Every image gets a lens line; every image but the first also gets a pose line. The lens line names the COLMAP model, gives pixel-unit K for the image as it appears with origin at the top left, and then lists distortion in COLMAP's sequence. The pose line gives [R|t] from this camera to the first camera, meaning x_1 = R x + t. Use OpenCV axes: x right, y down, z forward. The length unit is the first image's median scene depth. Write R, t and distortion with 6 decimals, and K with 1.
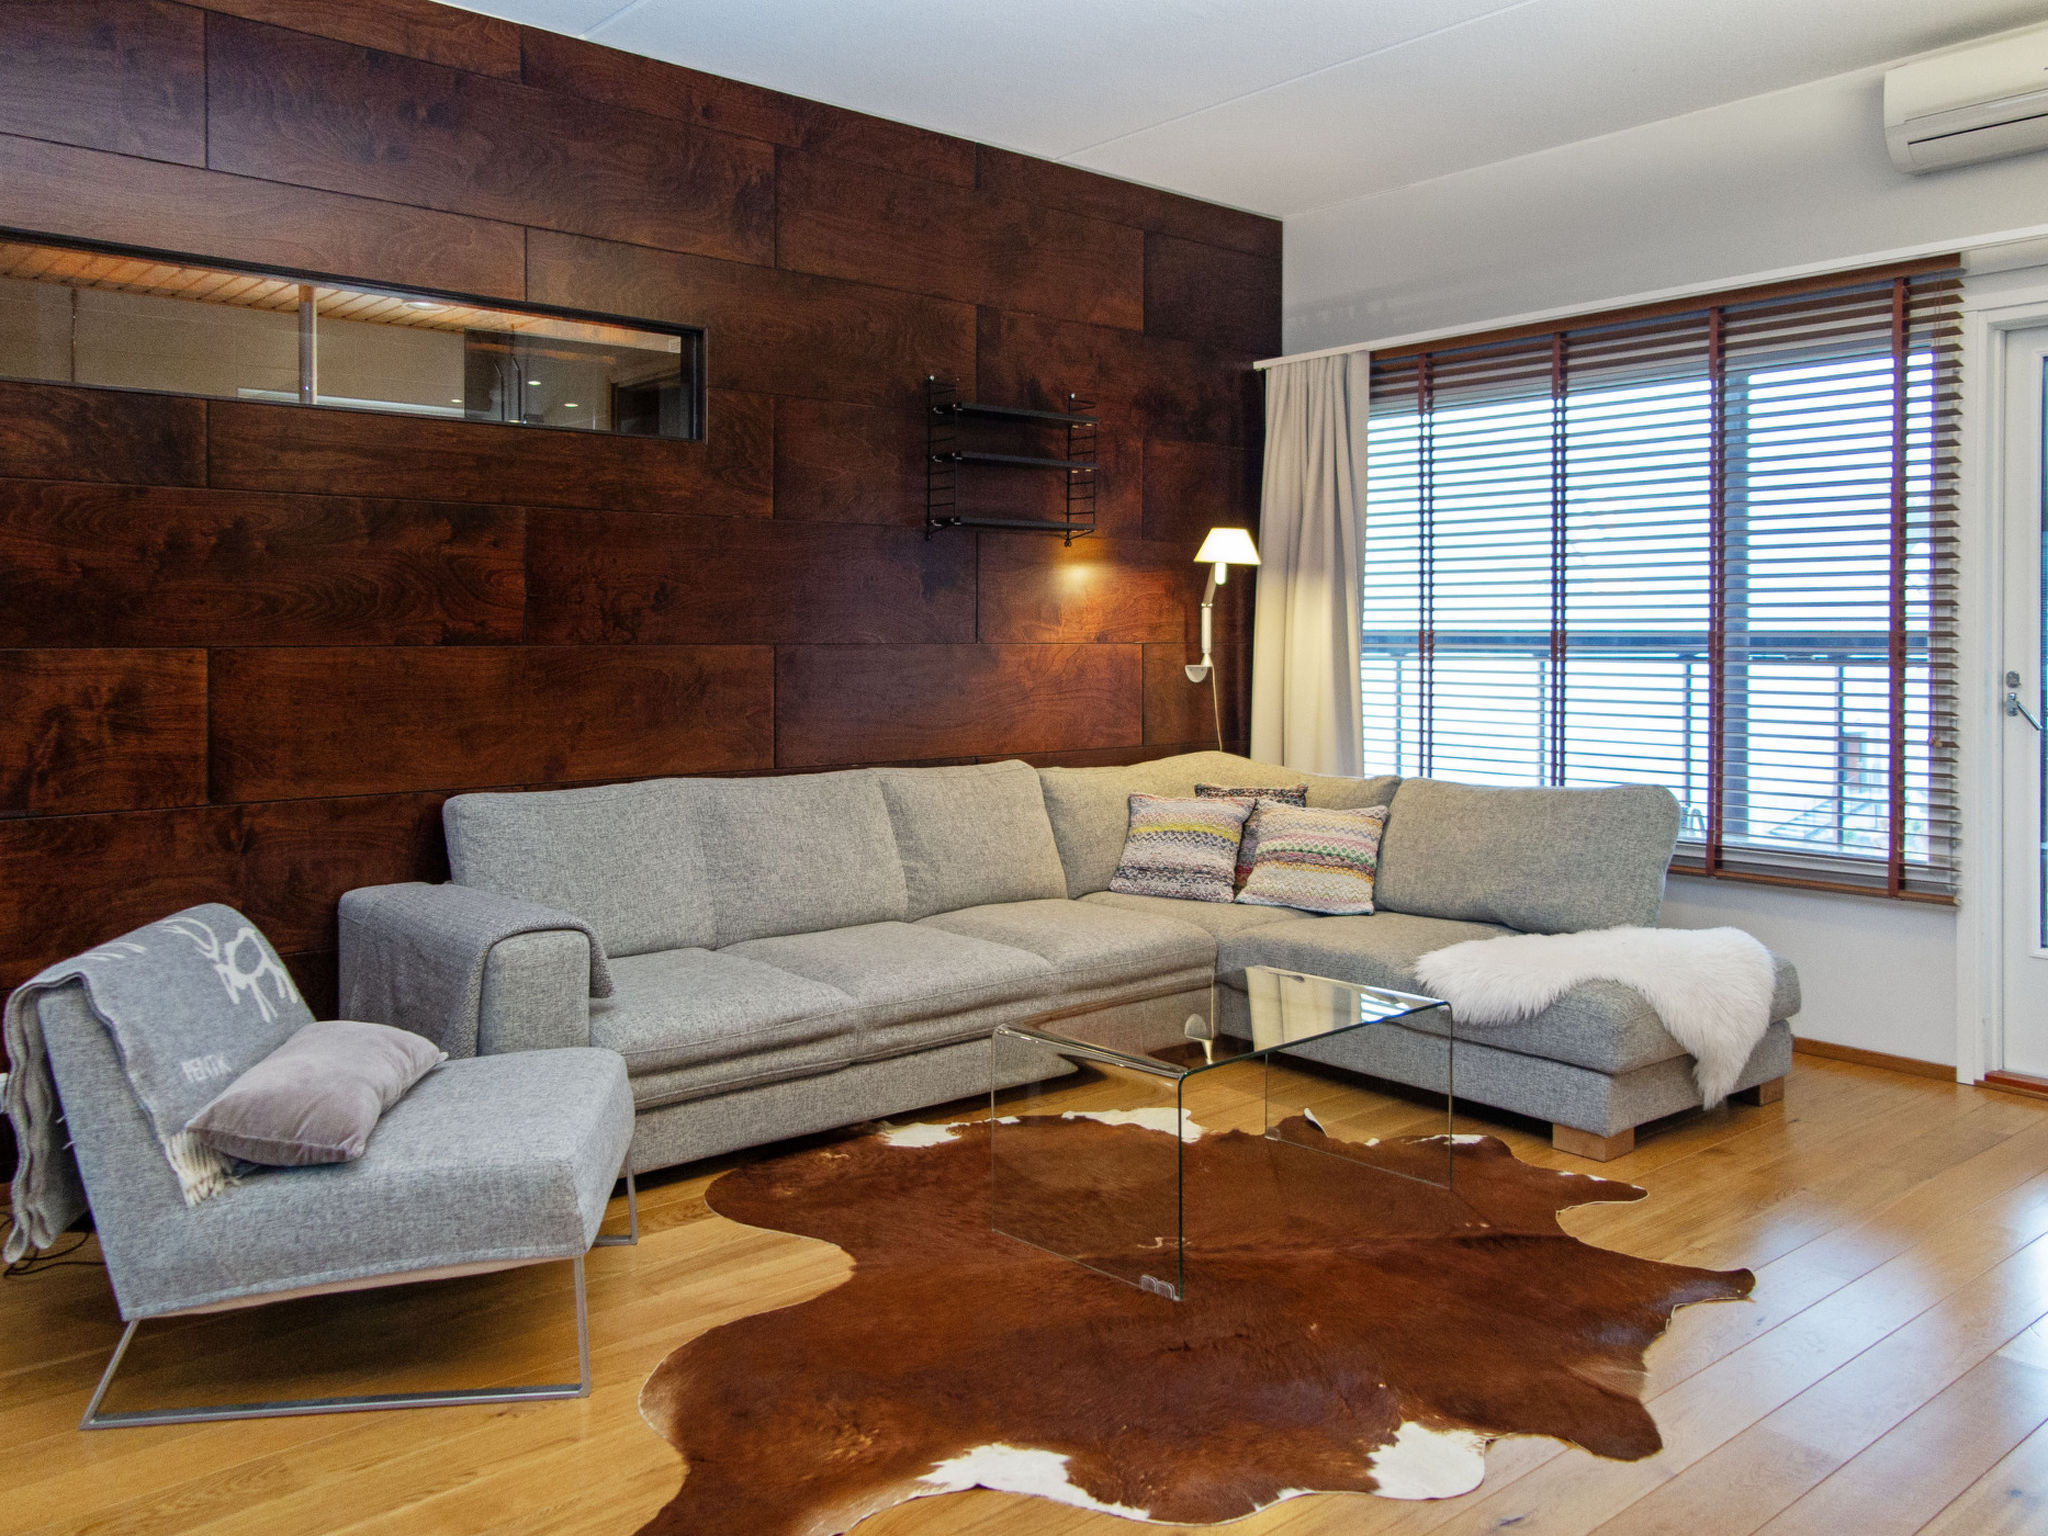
lens RADIAL K [[1633.6, 0, 1021.5], [0, 1633.6, 637.4], [0, 0, 1]] dist [0.012445, 0.007262]
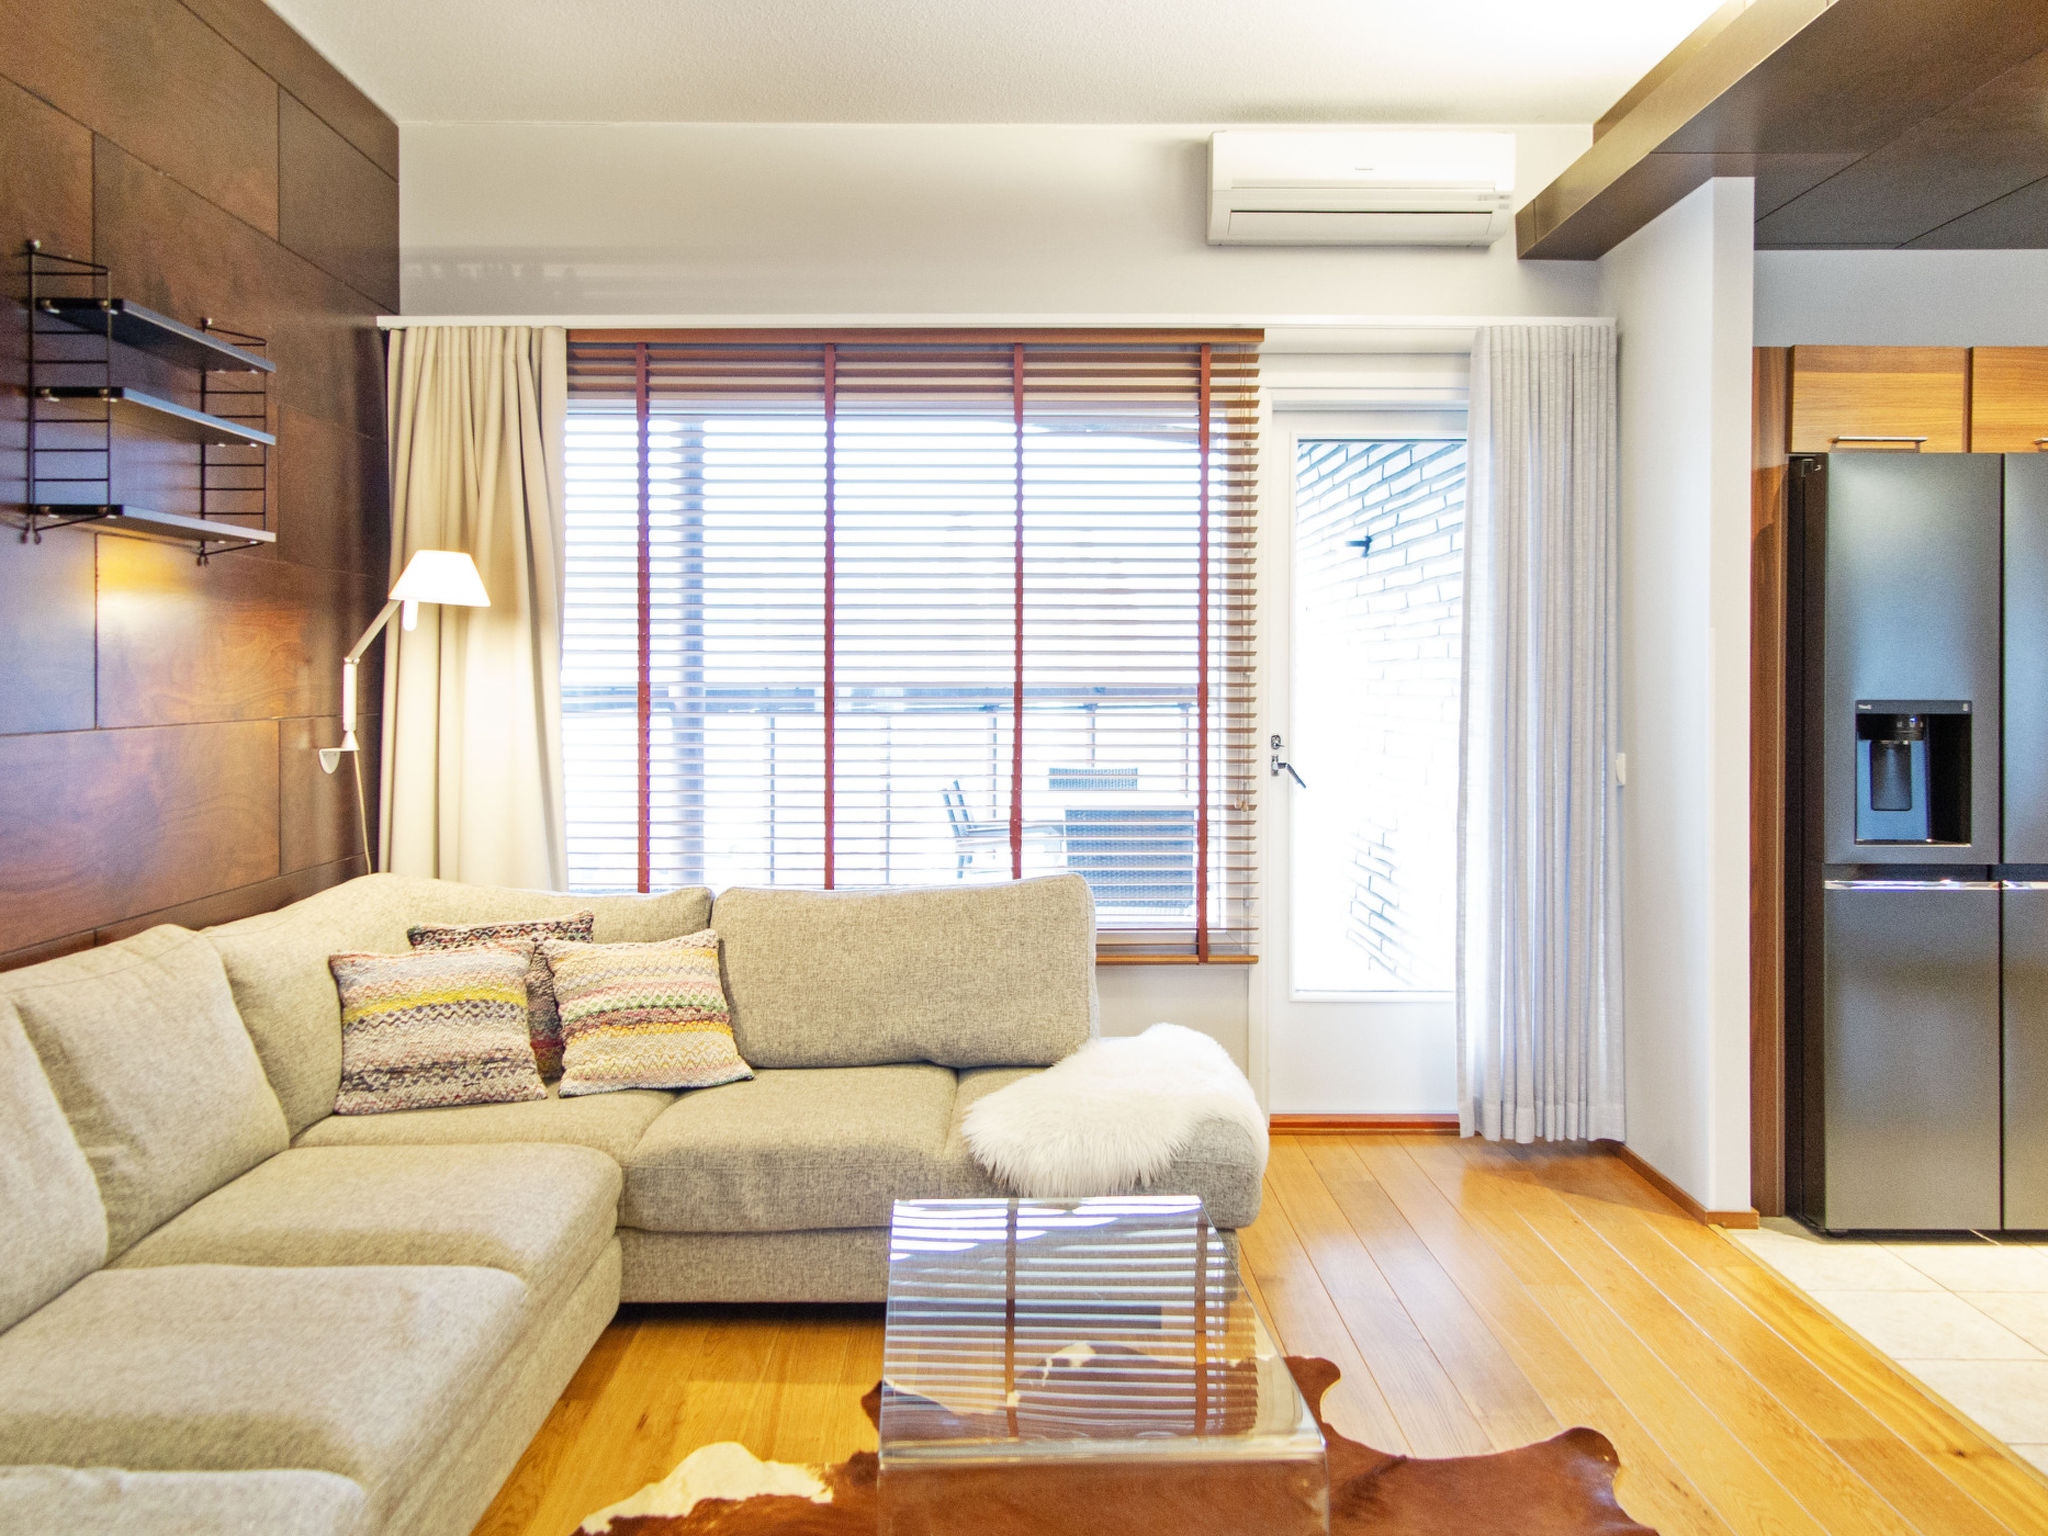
lens RADIAL K [[1611.5, 0, 1013.7], [0, 1611.5, 689.2], [0, 0, 1]] dist [0.009736, 0.005765]
pose [[0.643269, -0.007077, 0.765607, -0.299563], [0.000572, 0.999961, 0.008762, -0.017649], [-0.765640, -0.005199, 0.643249, 0.466085]]
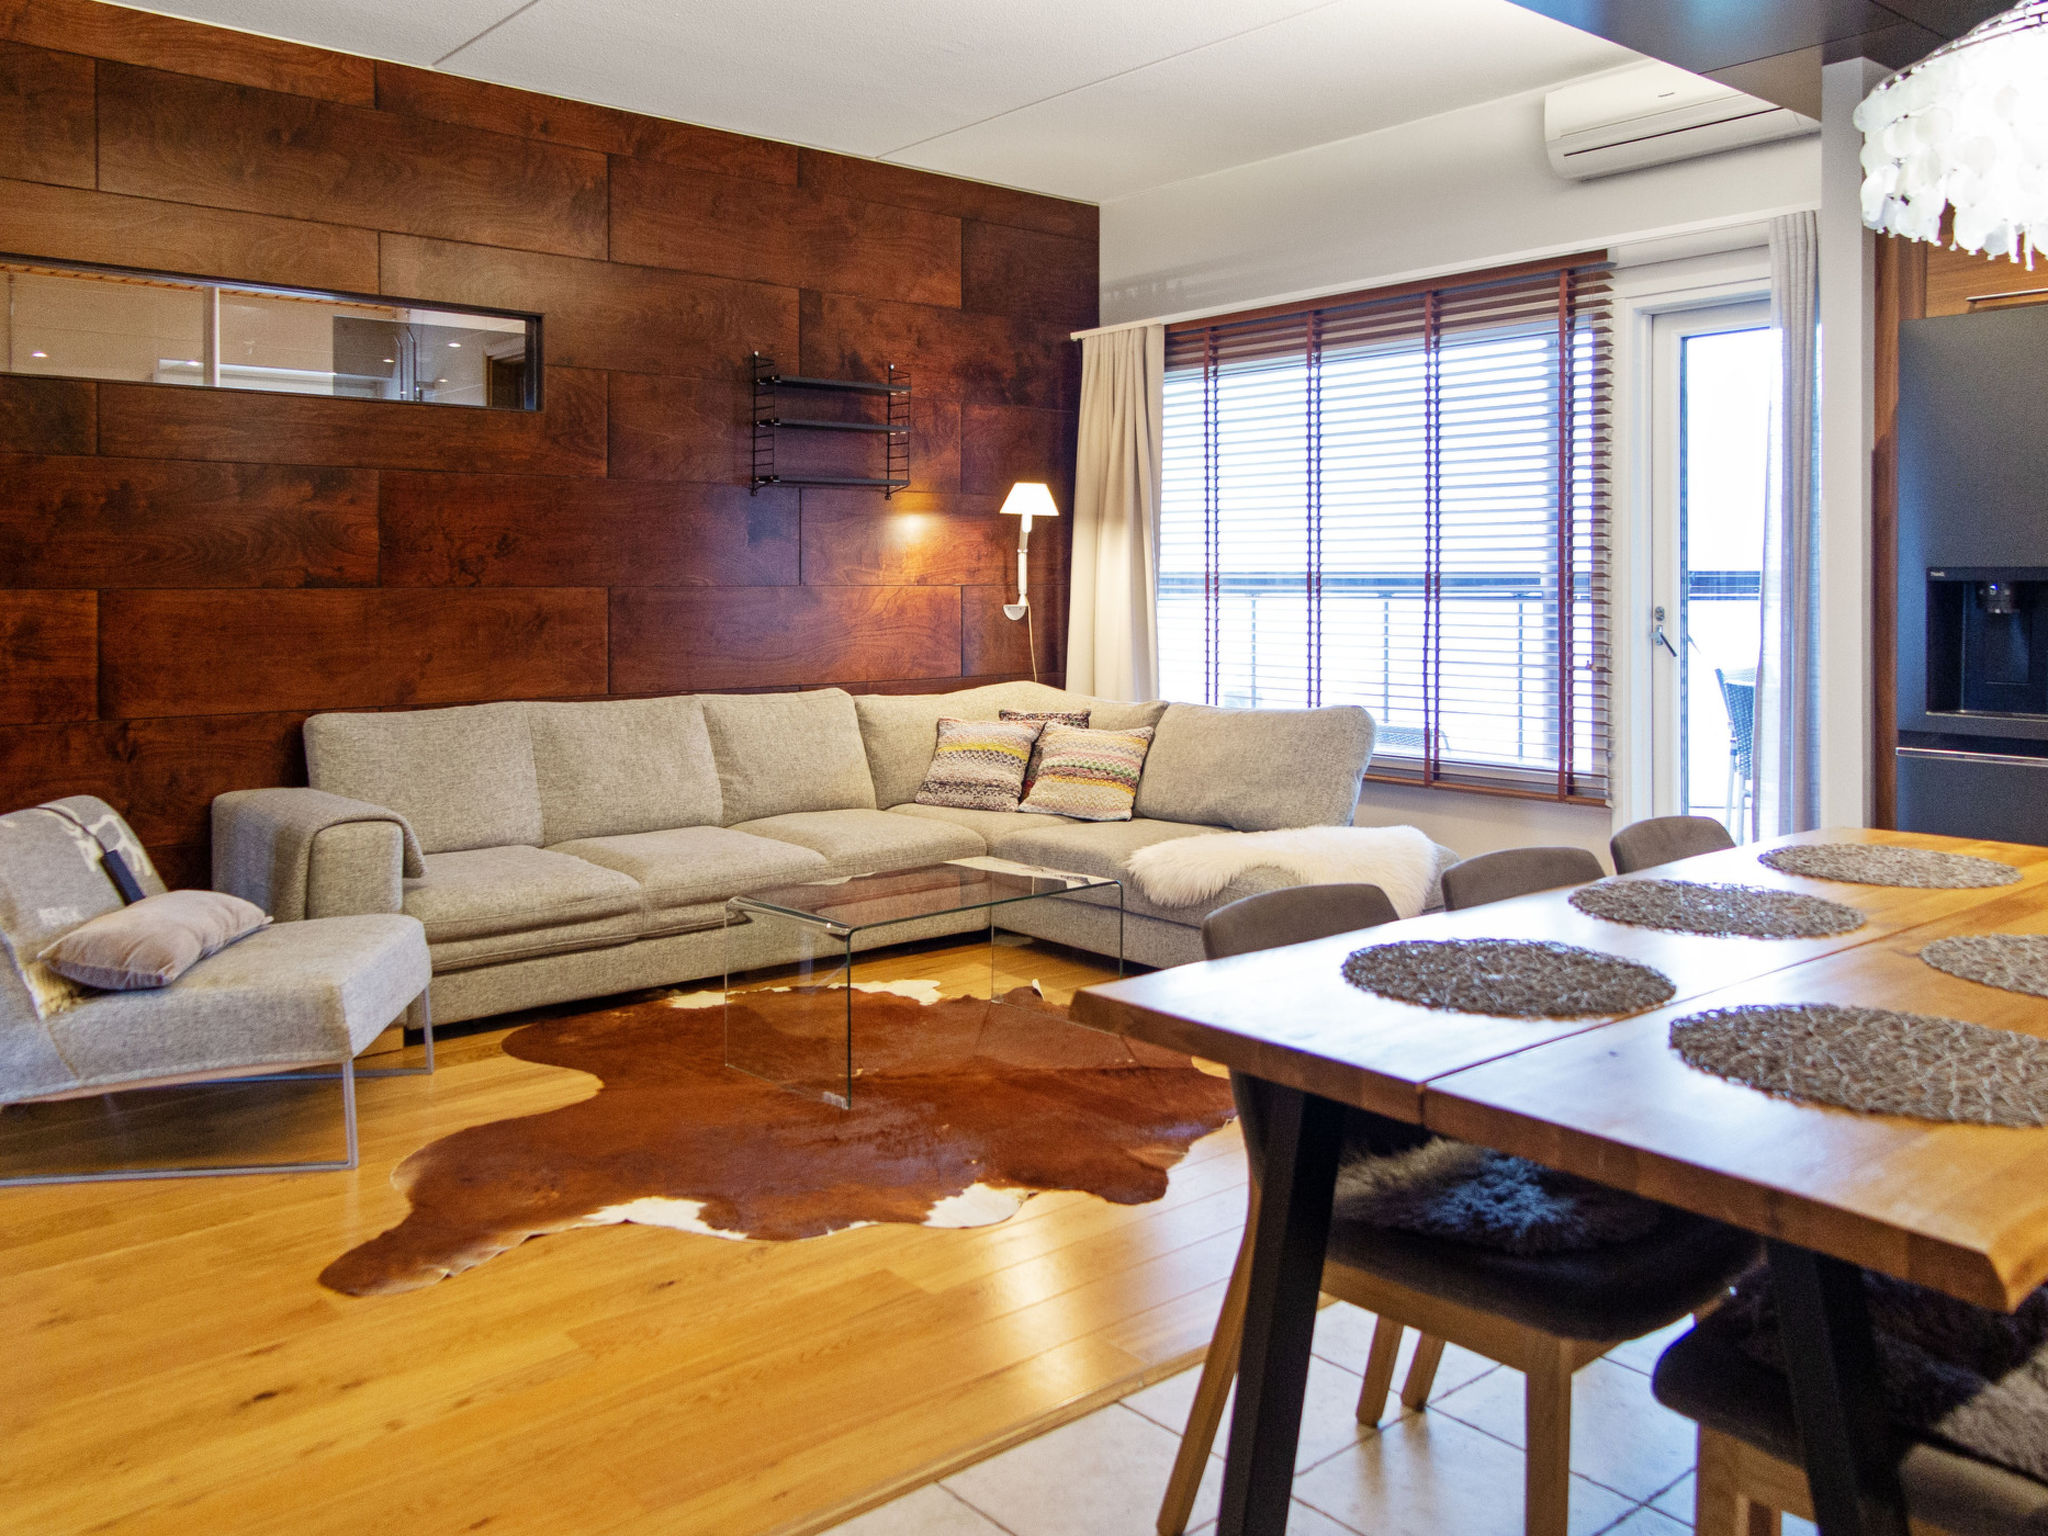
lens RADIAL K [[1650.6, 0, 1022.1], [0, 1650.6, 577.9], [0, 0, 1]] dist [0.003784, 0.008151]
pose [[0.999975, -0.002376, -0.006726, 0.159741], [0.002358, 0.999994, -0.002627, 0.002084], [0.006732, 0.002611, 0.999974, -0.174655]]
